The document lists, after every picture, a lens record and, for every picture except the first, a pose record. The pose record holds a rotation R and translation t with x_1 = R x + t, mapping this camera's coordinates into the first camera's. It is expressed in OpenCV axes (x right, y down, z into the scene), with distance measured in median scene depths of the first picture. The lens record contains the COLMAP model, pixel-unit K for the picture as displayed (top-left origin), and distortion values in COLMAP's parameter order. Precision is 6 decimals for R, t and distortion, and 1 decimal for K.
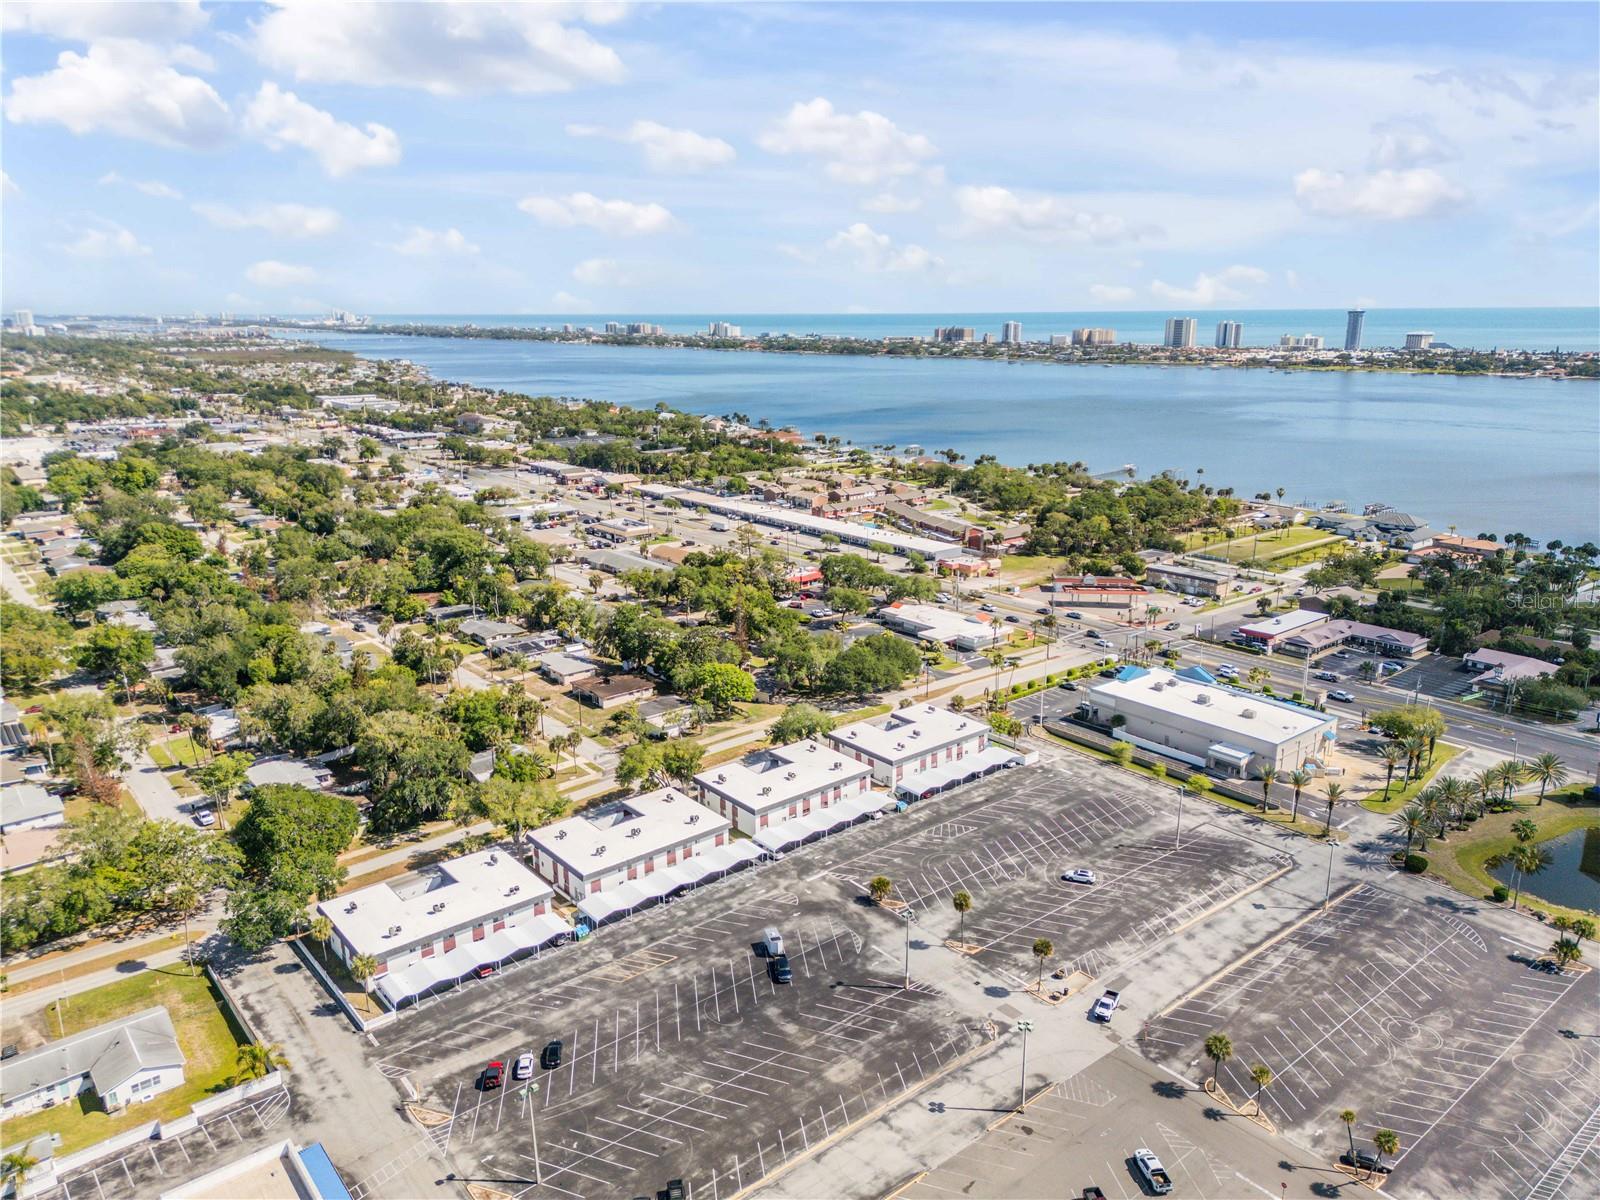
lens RADIAL K [[1116.5, 0, 797.6], [0, 1116.5, 599.1], [0, 0, 1]] dist [0.087845, -0.087113]
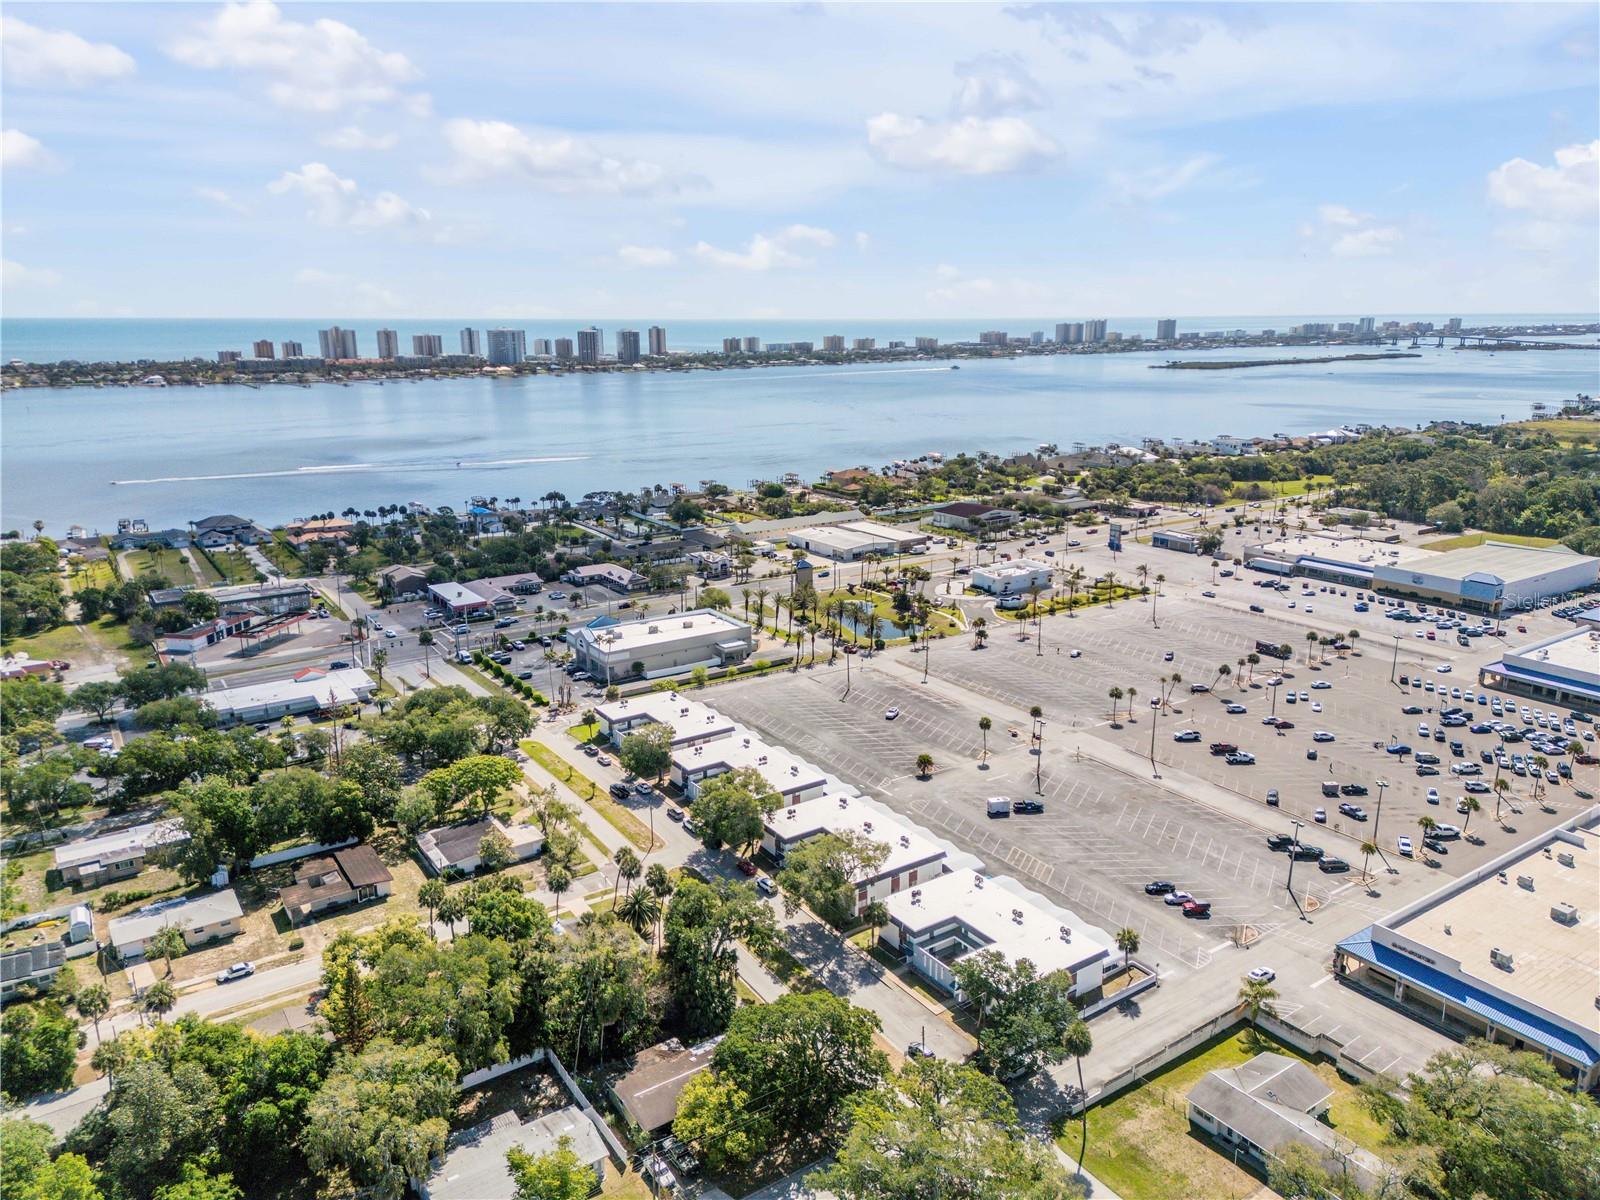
lens RADIAL K [[1116.5, 0, 797.6], [0, 1116.5, 599.1], [0, 0, 1]] dist [0.087845, -0.087113]
pose [[0.093473, -0.240675, 0.966094, -0.874291], [0.251824, 0.944506, 0.210932, -0.175641], [-0.963249, 0.223569, 0.148893, 0.696011]]
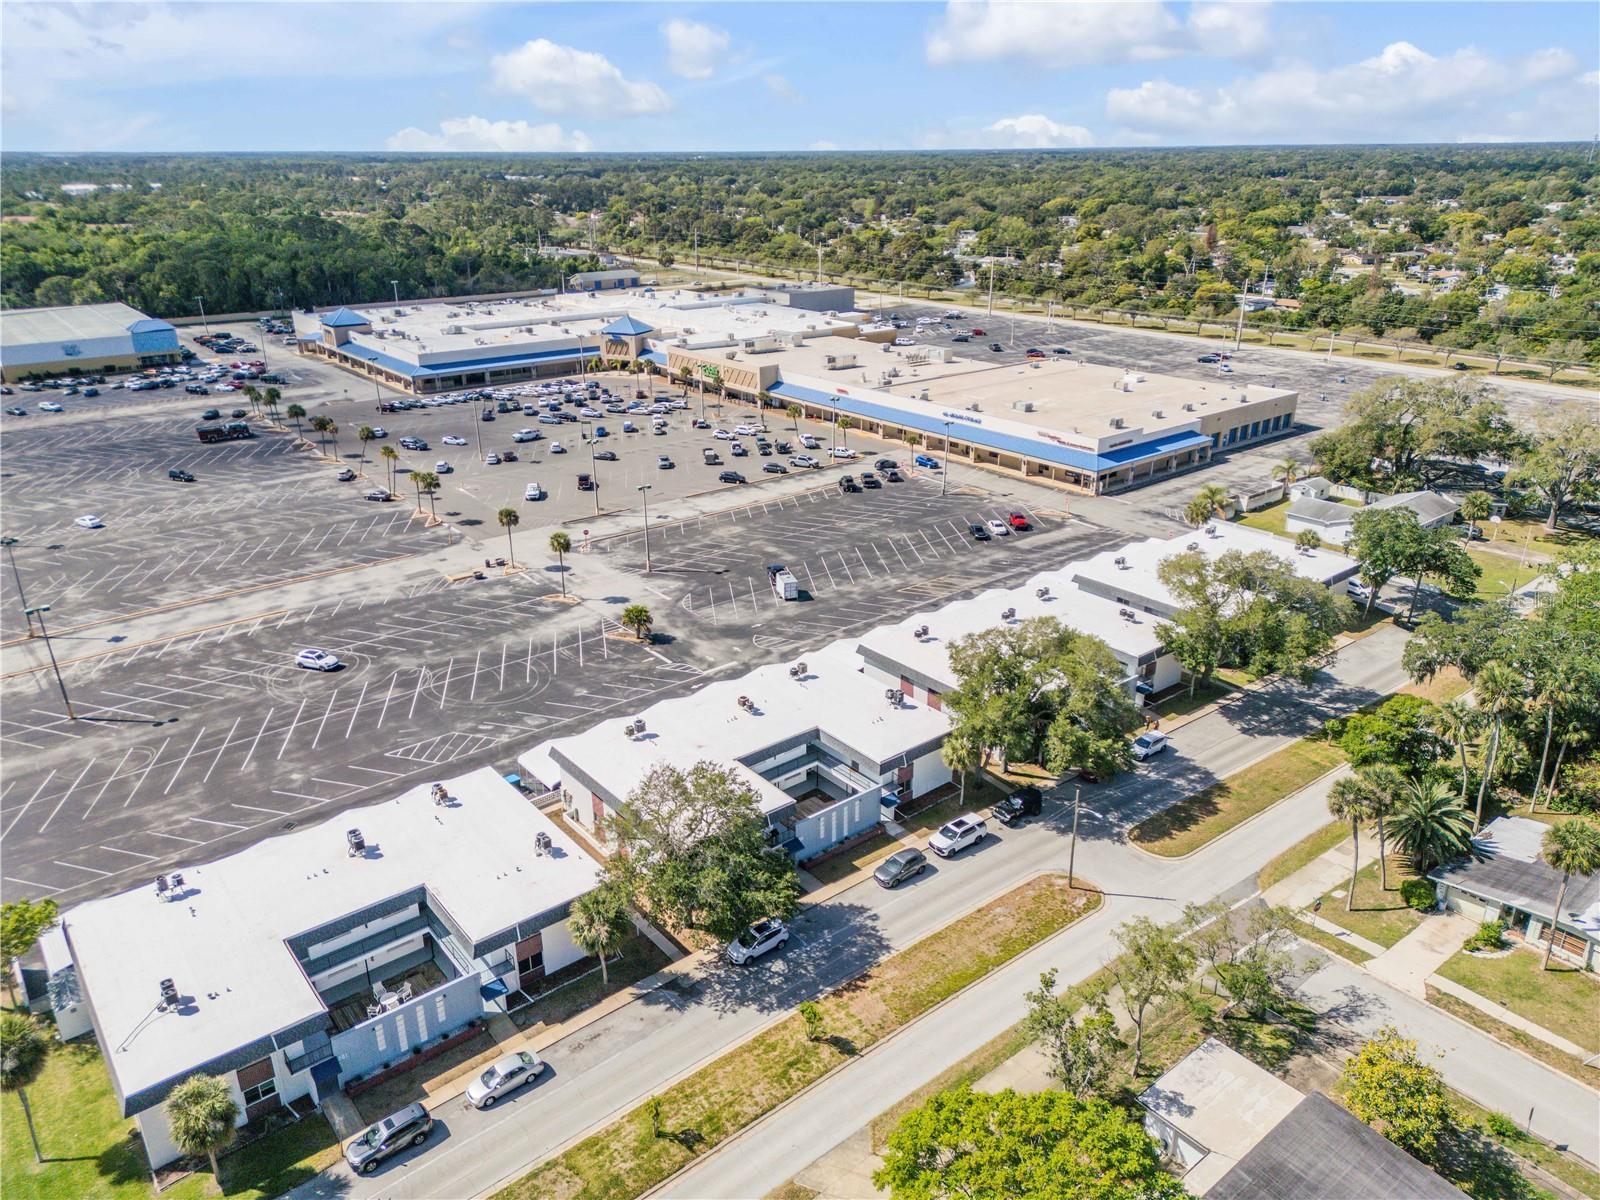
lens RADIAL K [[1116.5, 0, 797.6], [0, 1116.5, 599.1], [0, 0, 1]] dist [0.087845, -0.087113]
pose [[-0.999899, 0.006871, 0.012423, -0.028257], [0.012873, 0.807817, 0.589293, -0.131821], [-0.005987, 0.589394, -0.807824, 1.202489]]
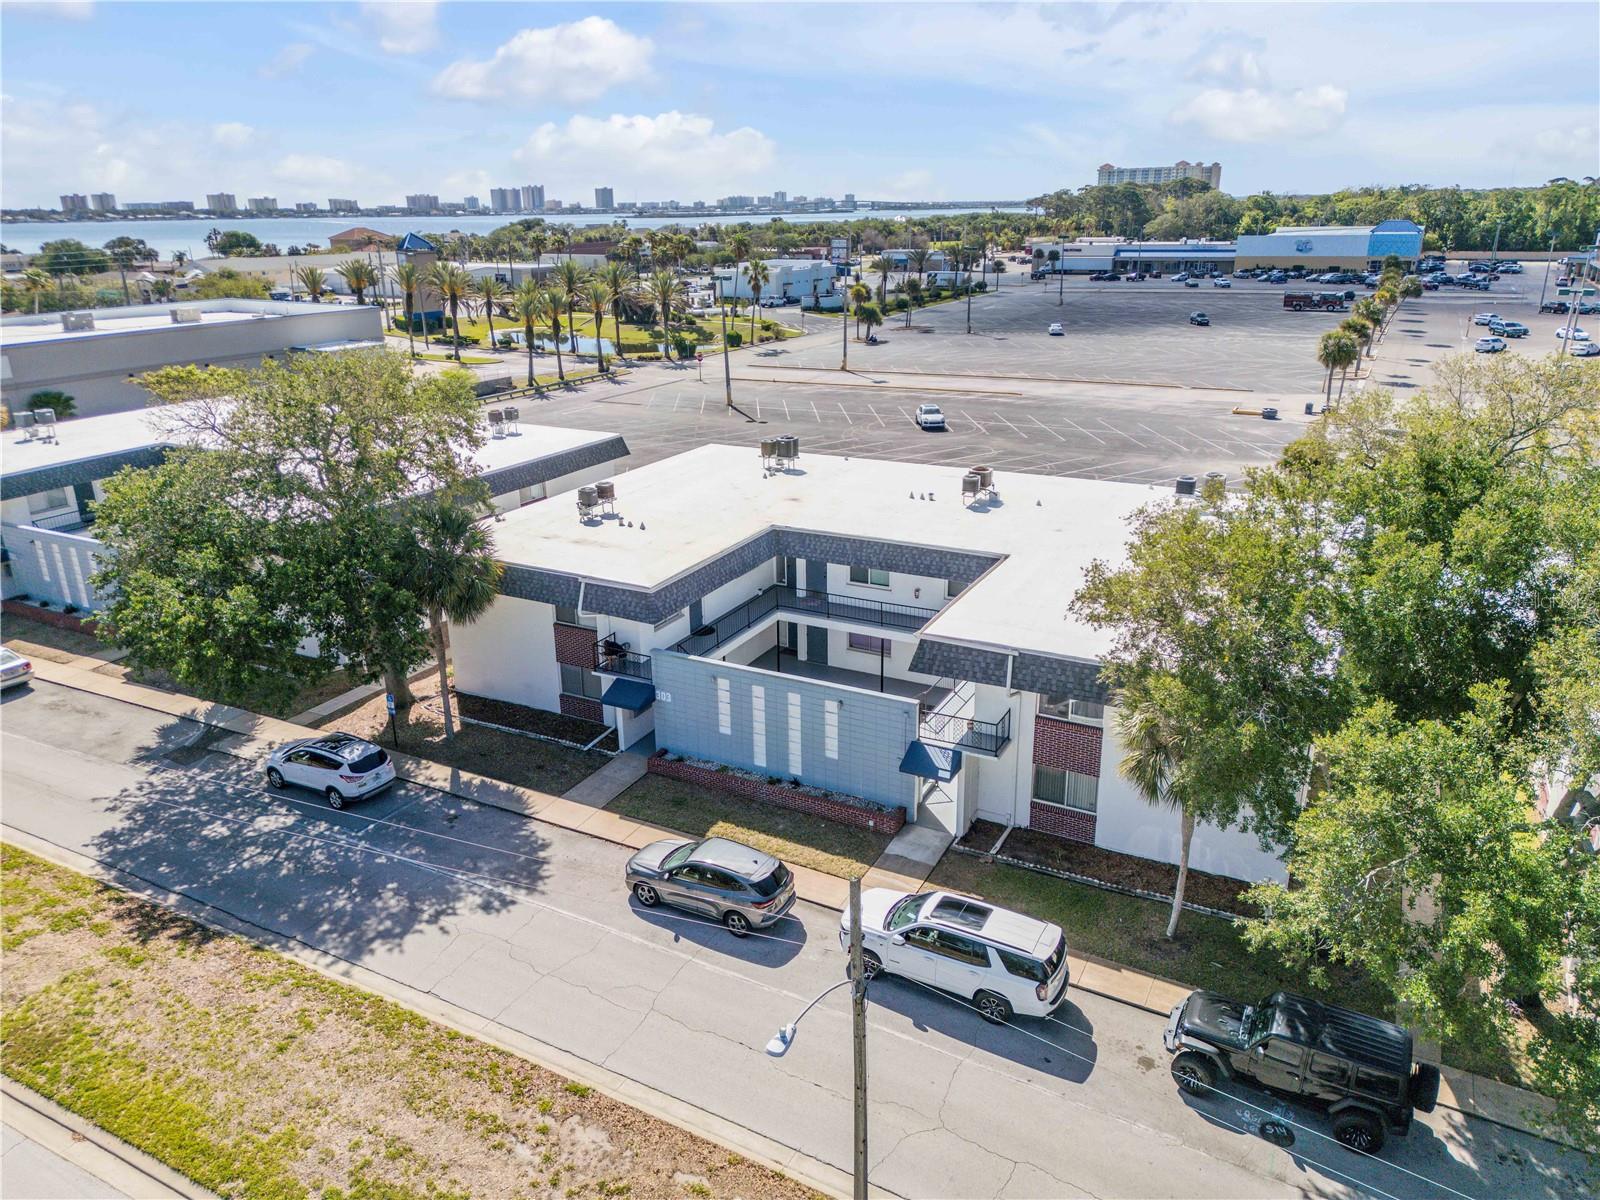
lens RADIAL K [[1116.5, 0, 797.6], [0, 1116.5, 599.1], [0, 0, 1]] dist [0.087845, -0.087113]
pose [[-0.386787, -0.296319, 0.873264, -0.155489], [0.243054, 0.880726, 0.406505, 0.077610], [-0.889562, 0.369482, -0.268632, 0.974842]]
